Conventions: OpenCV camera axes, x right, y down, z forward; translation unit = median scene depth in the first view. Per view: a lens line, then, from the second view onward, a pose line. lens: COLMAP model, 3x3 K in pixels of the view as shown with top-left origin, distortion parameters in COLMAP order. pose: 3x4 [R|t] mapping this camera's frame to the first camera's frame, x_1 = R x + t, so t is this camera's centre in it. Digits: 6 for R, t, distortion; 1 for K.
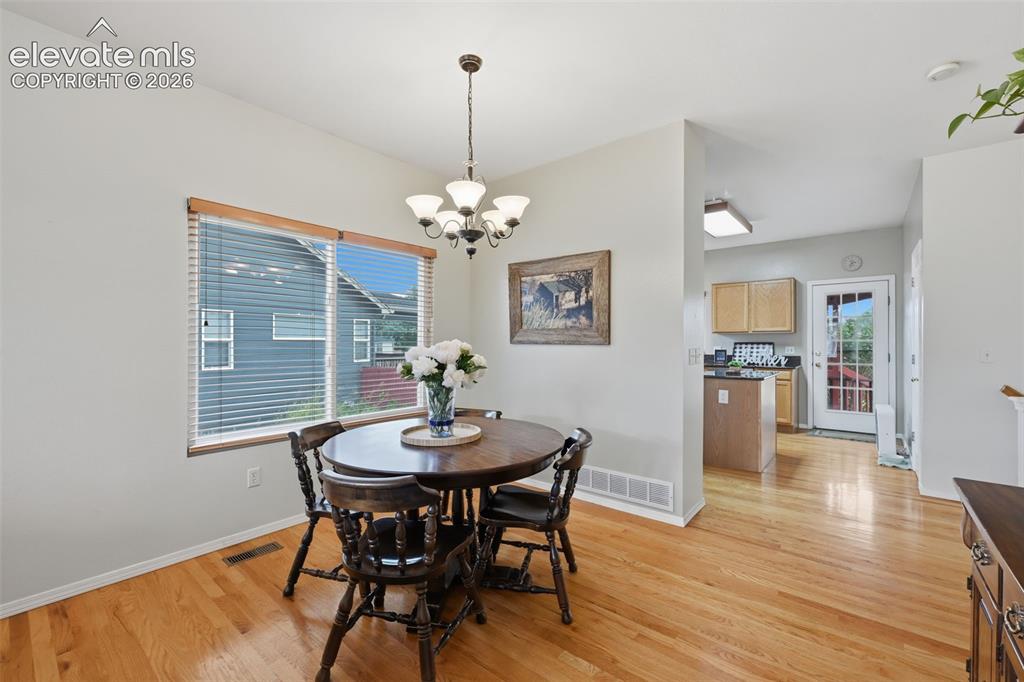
lens RADIAL K [[433.4, 0, 512.0], [0, 433.4, 342.2], [0, 0, 1]] dist [-0.001561, 0.000097]
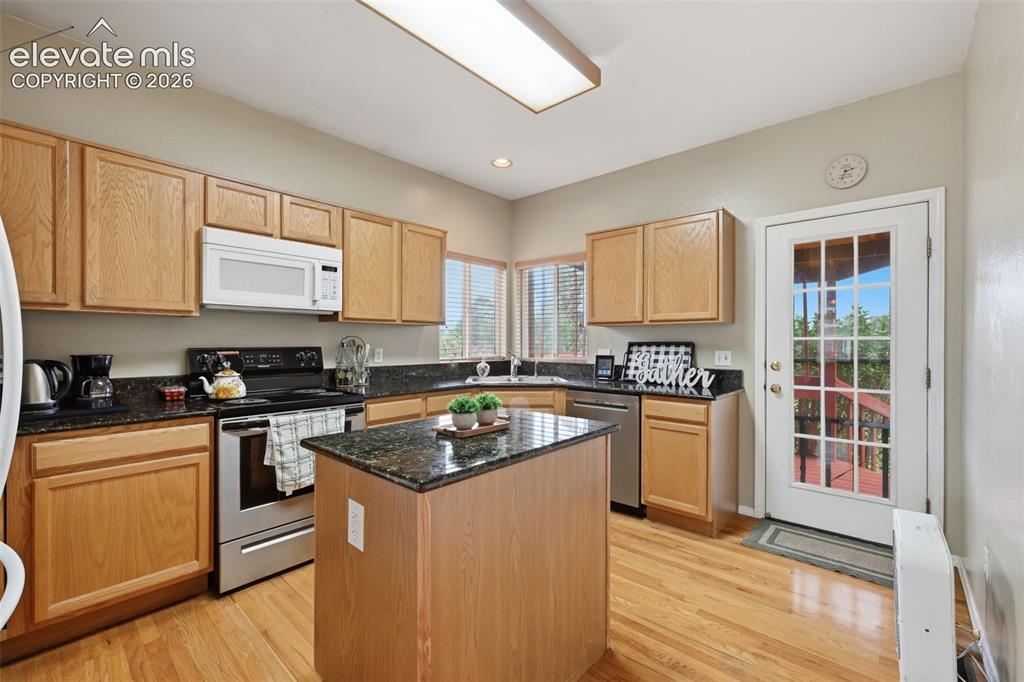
lens RADIAL K [[433.4, 0, 508.9], [0, 433.4, 342.1], [0, 0, 1]] dist [-0.001561, 0.000097]
pose [[0.999296, 0.004358, -0.037250, 0.413783], [-0.004252, 0.999987, 0.002934, -0.000566], [0.037262, -0.002774, 0.999302, 0.488488]]
